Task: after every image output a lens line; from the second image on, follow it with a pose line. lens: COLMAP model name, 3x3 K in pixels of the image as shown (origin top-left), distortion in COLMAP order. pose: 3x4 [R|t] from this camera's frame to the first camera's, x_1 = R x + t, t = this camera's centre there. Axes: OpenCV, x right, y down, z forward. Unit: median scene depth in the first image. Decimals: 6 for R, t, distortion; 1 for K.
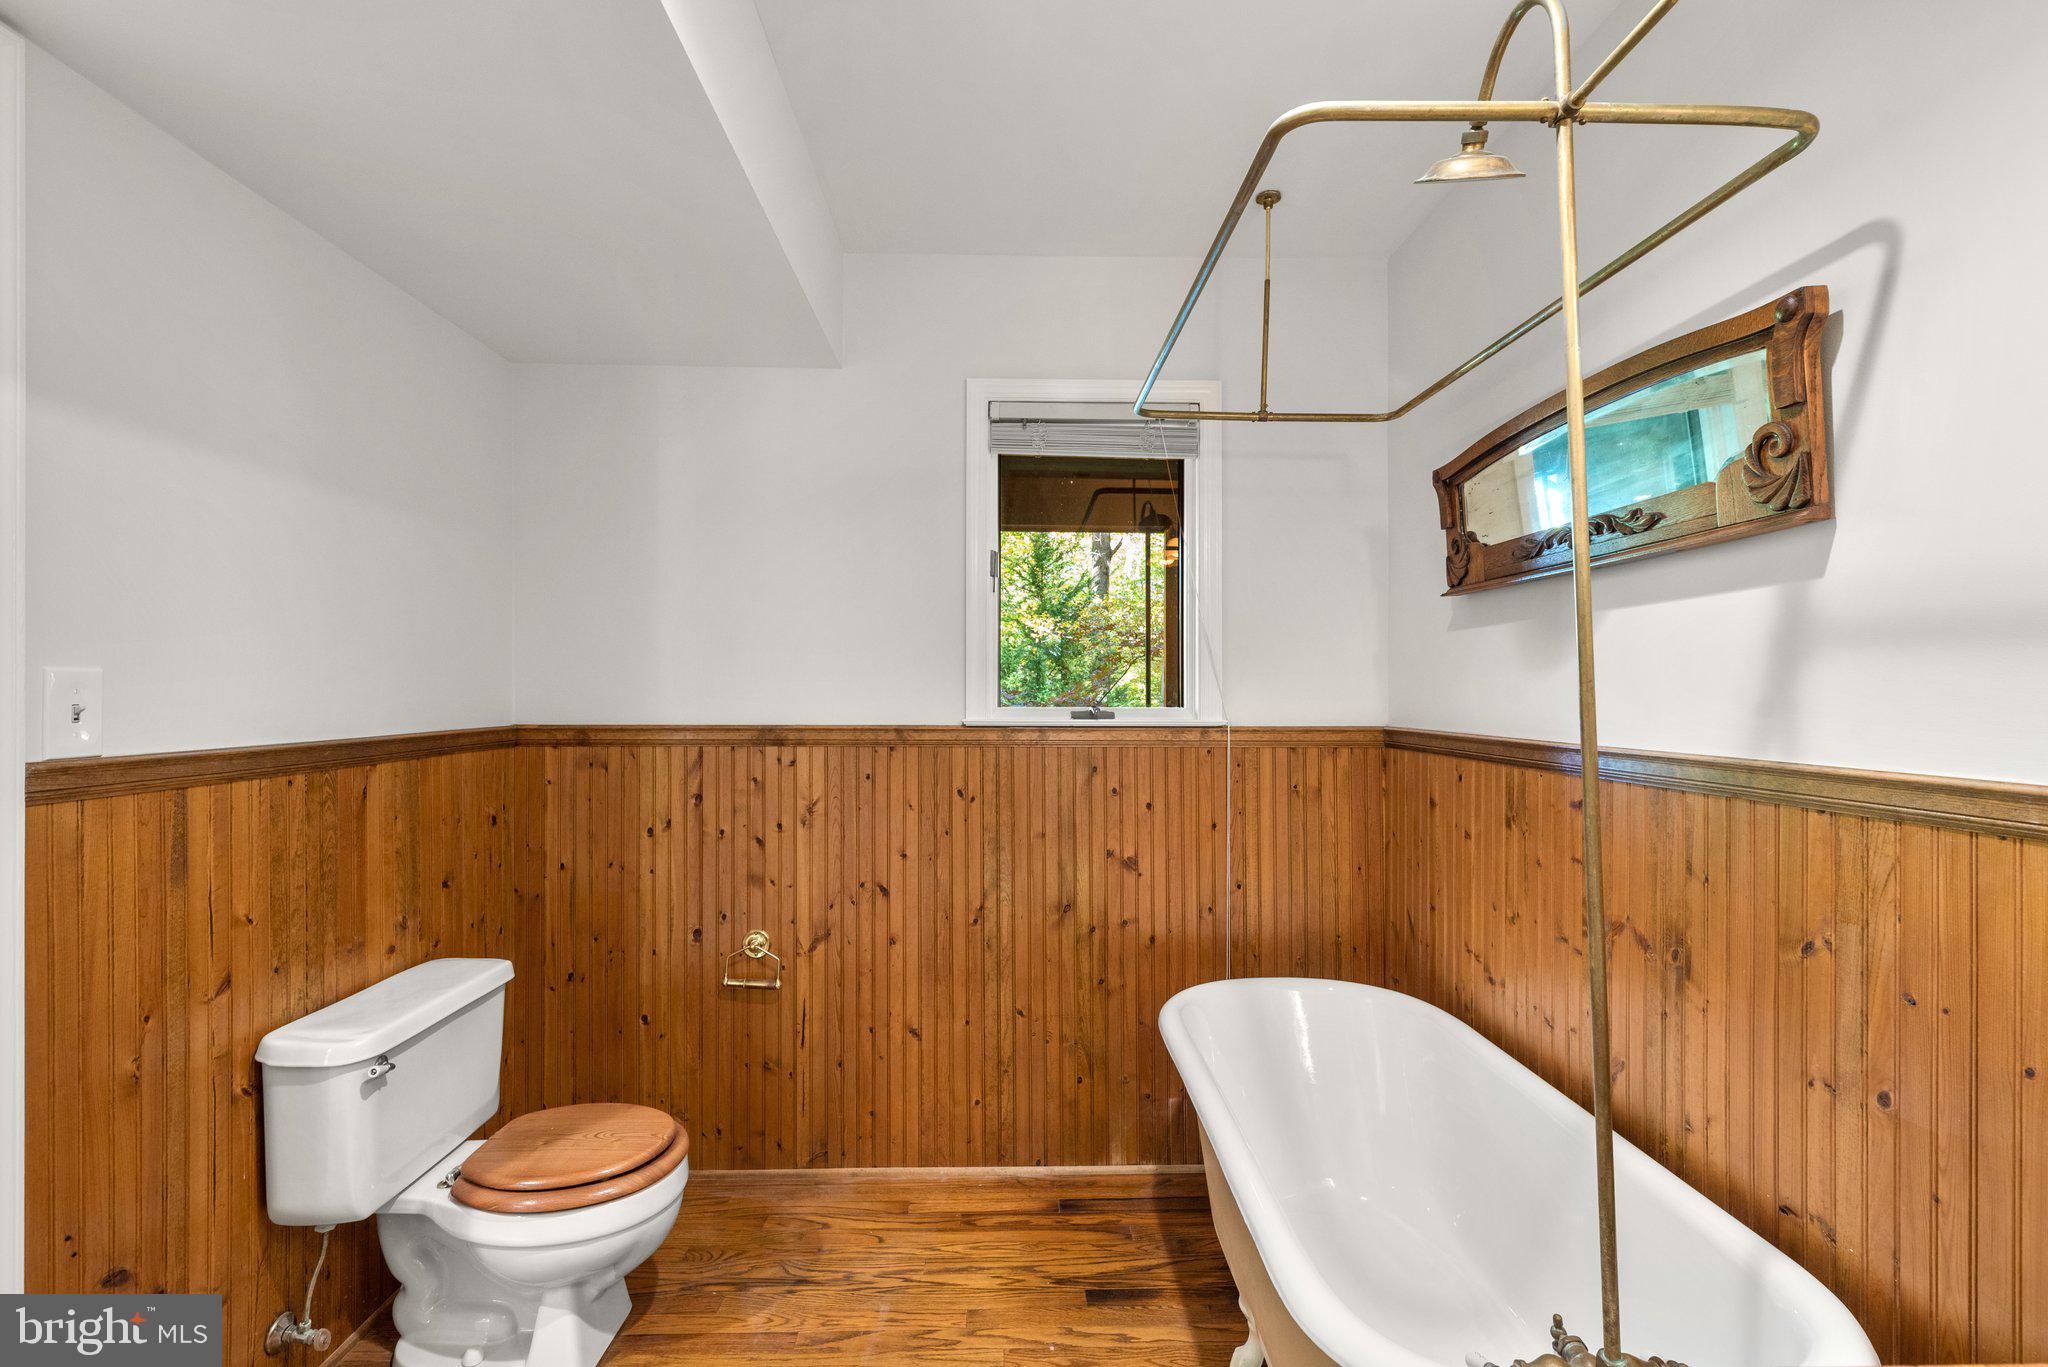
lens RADIAL K [[926.0, 0, 1029.0], [0, 926.0, 658.6], [0, 0, 1]] dist [-0.000893, -0.000794]
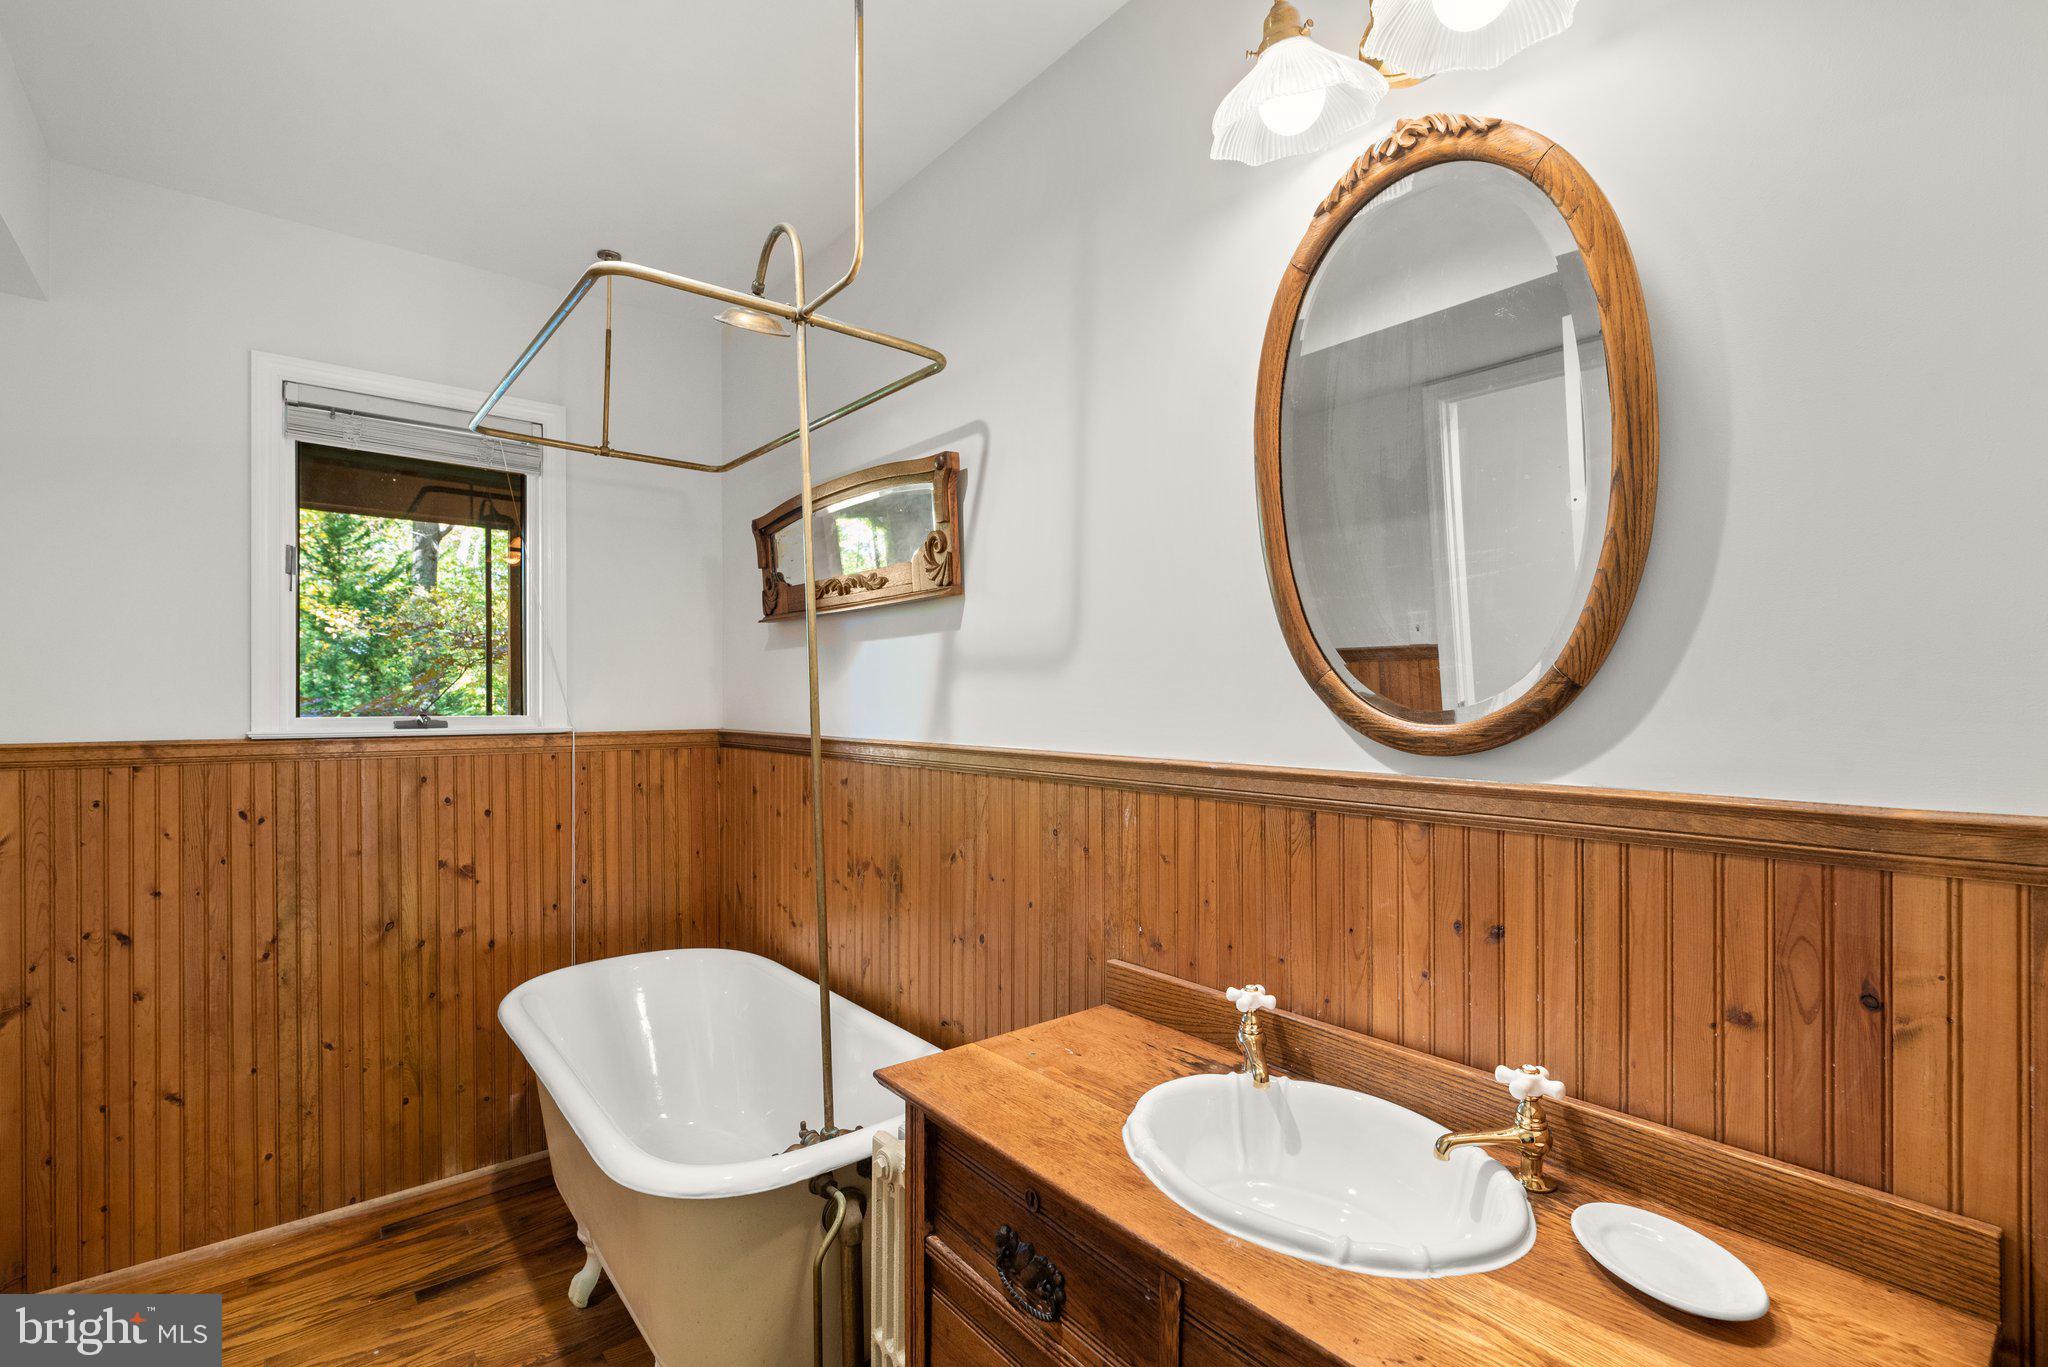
lens RADIAL K [[922.3, 0, 1024.7], [0, 922.3, 701.1], [0, 0, 1]] dist [0.001775, 0.000738]
pose [[0.794251, -0.005647, 0.607563, -0.016476], [-0.018755, 0.999252, 0.033805, -0.007856], [-0.607300, -0.038245, 0.793552, -0.152614]]
